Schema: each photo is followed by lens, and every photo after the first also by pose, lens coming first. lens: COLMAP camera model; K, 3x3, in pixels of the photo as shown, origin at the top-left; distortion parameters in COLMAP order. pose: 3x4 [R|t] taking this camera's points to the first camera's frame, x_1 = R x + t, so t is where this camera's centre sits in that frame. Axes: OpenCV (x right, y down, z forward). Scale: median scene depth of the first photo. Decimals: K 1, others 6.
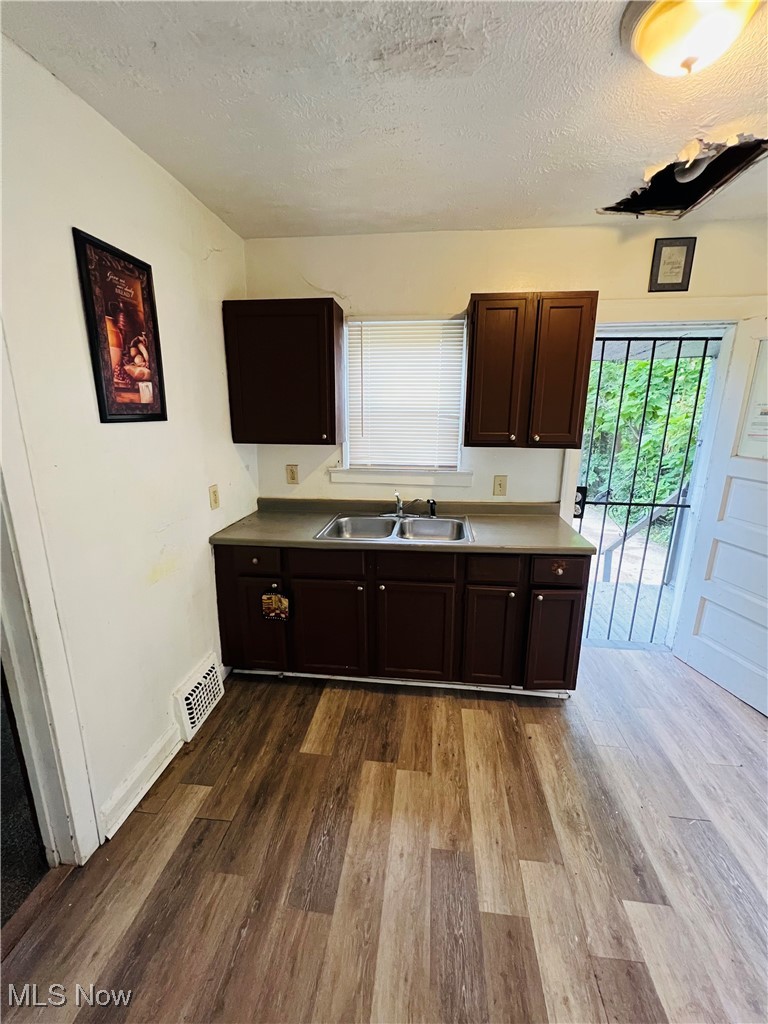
lens RADIAL K [[418.0, 0, 384.0], [0, 418.0, 512.0], [0, 0, 1]] dist [0.000885, 0.000069]
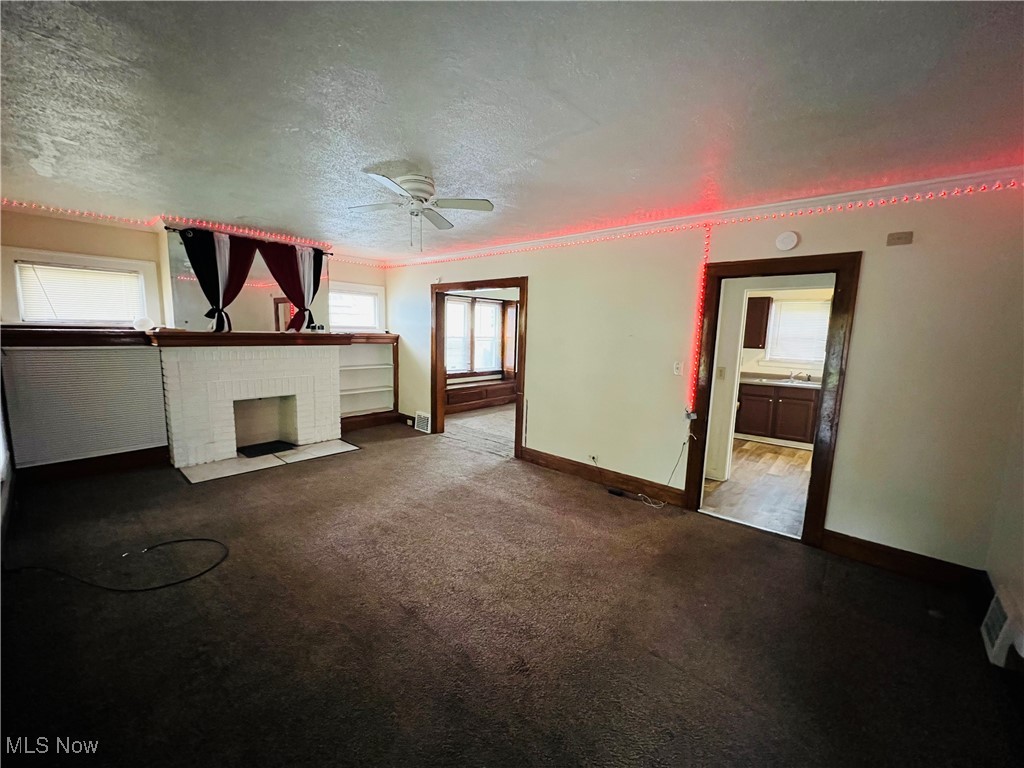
lens RADIAL K [[406.3, 0, 512.0], [0, 406.3, 384.0], [0, 0, 1]] dist [0.000234, 0.000032]
pose [[0.826857, 0.095303, -0.554278, 0.006057], [-0.157730, 0.985282, -0.065888, 0.492837], [0.539841, 0.141906, 0.829720, -2.018188]]
